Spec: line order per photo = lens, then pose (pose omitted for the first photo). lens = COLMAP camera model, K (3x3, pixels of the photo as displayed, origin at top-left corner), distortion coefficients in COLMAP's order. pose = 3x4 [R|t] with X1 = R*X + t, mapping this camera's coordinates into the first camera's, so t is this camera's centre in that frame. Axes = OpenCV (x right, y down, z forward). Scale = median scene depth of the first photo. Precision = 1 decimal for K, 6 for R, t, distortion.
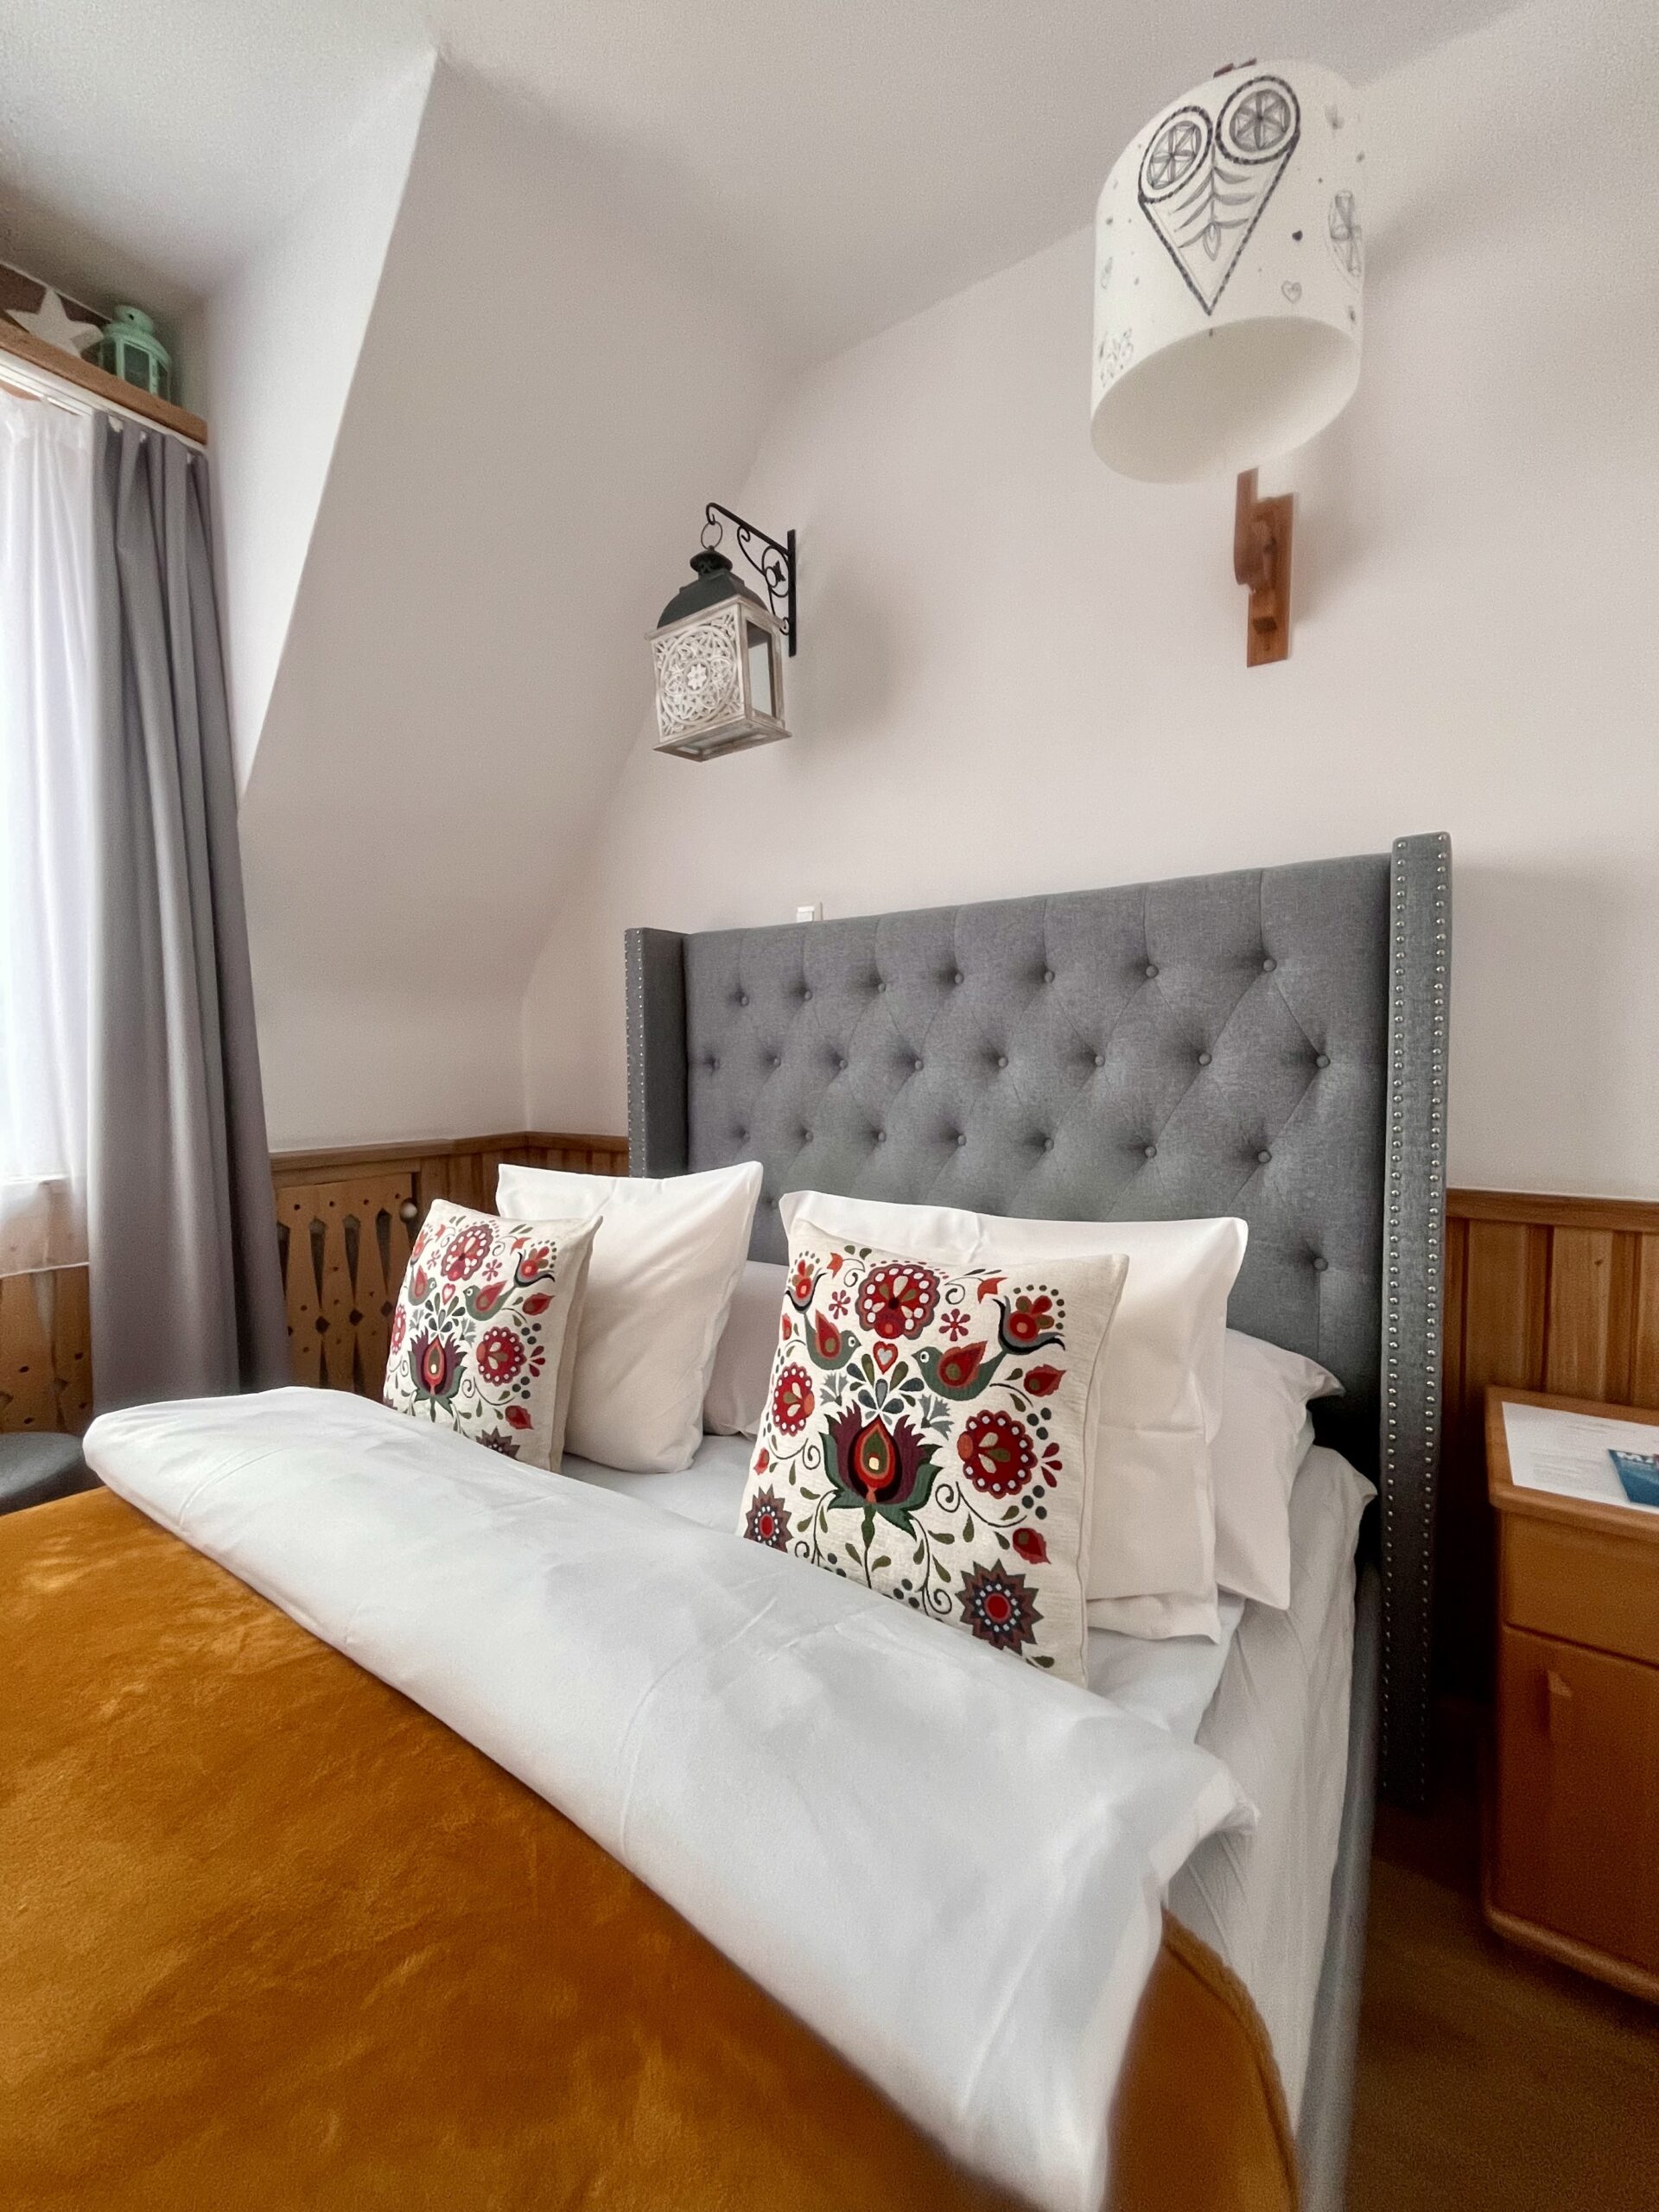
lens RADIAL K [[897.8, 0, 829.3], [0, 897.8, 1100.6], [0, 0, 1]] dist [-0.000758, -0.000360]
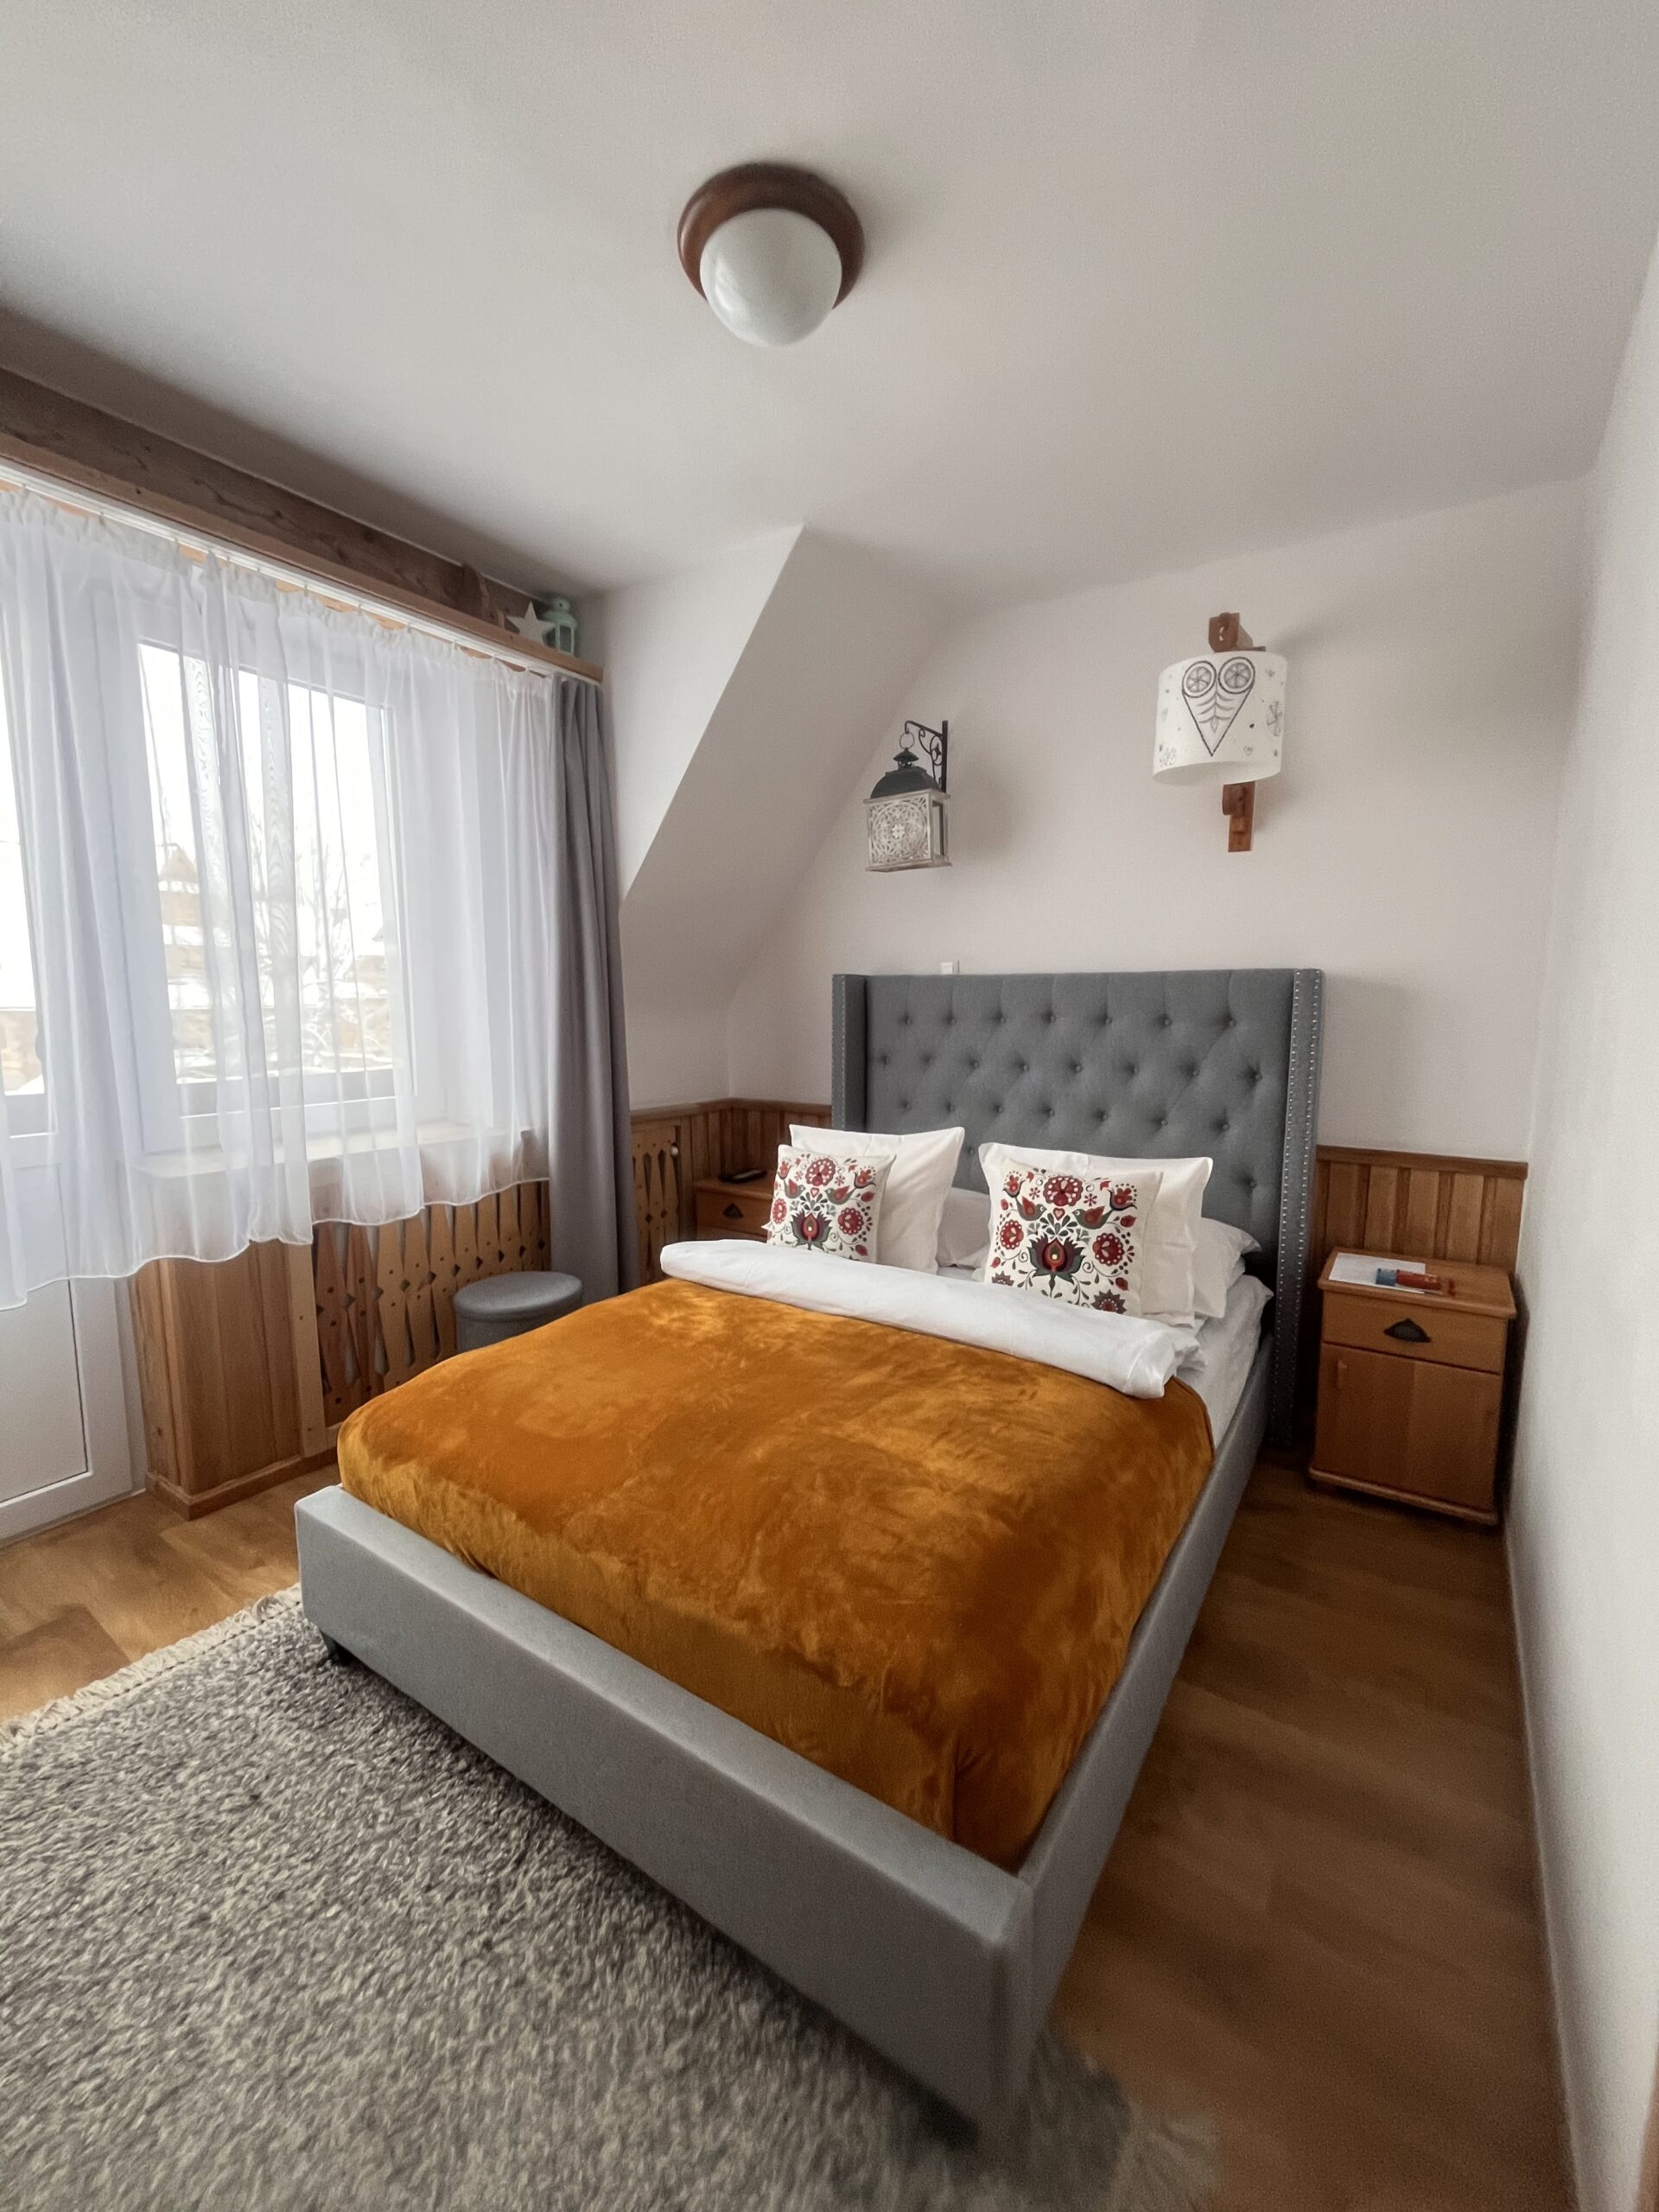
lens RADIAL K [[897.8, 0, 829.3], [0, 897.8, 1100.6], [0, 0, 1]] dist [-0.000758, -0.000360]
pose [[0.999811, 0.011848, 0.015392, -0.433424], [-0.012751, 0.998118, 0.059990, -0.110118], [-0.014653, -0.060175, 0.998080, -0.995814]]
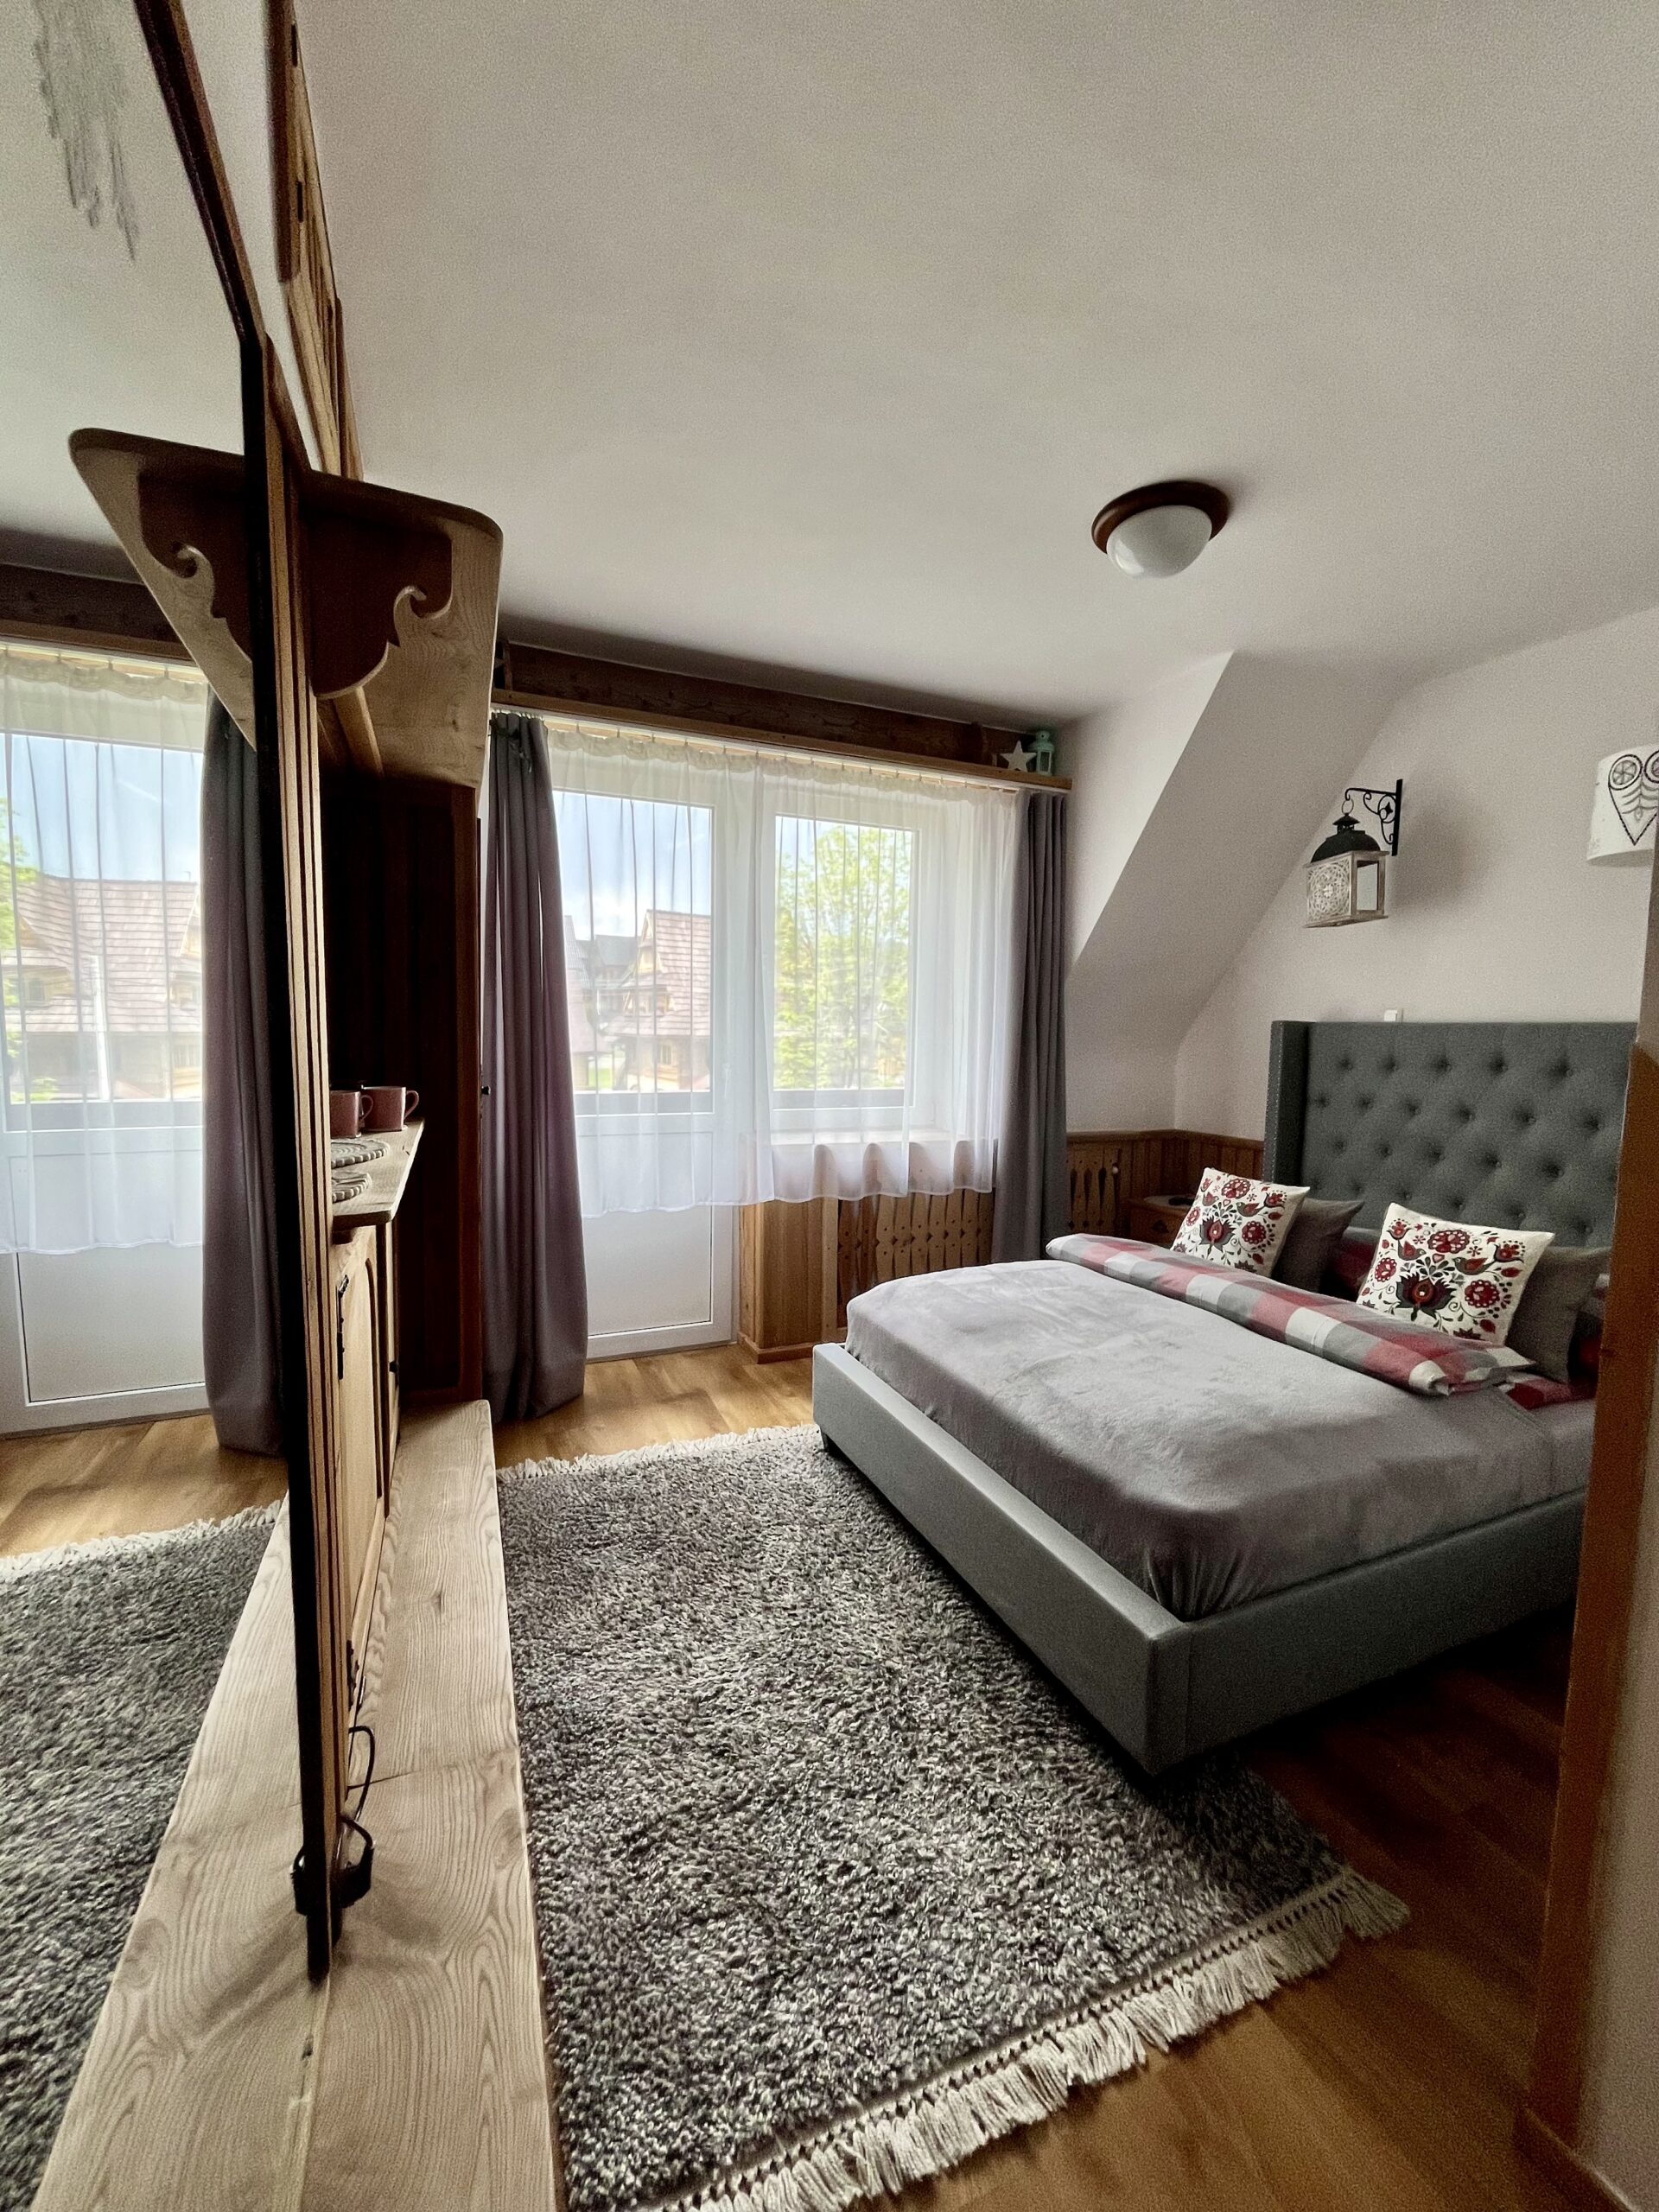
lens RADIAL K [[918.1, 0, 836.4], [0, 918.1, 1073.4], [0, 0, 1]] dist [-0.000298, -0.000082]
pose [[0.855142, 0.051994, -0.515780, -0.048691], [-0.055877, 0.998406, 0.008005, -0.100595], [0.515374, 0.021974, 0.856684, -1.565150]]
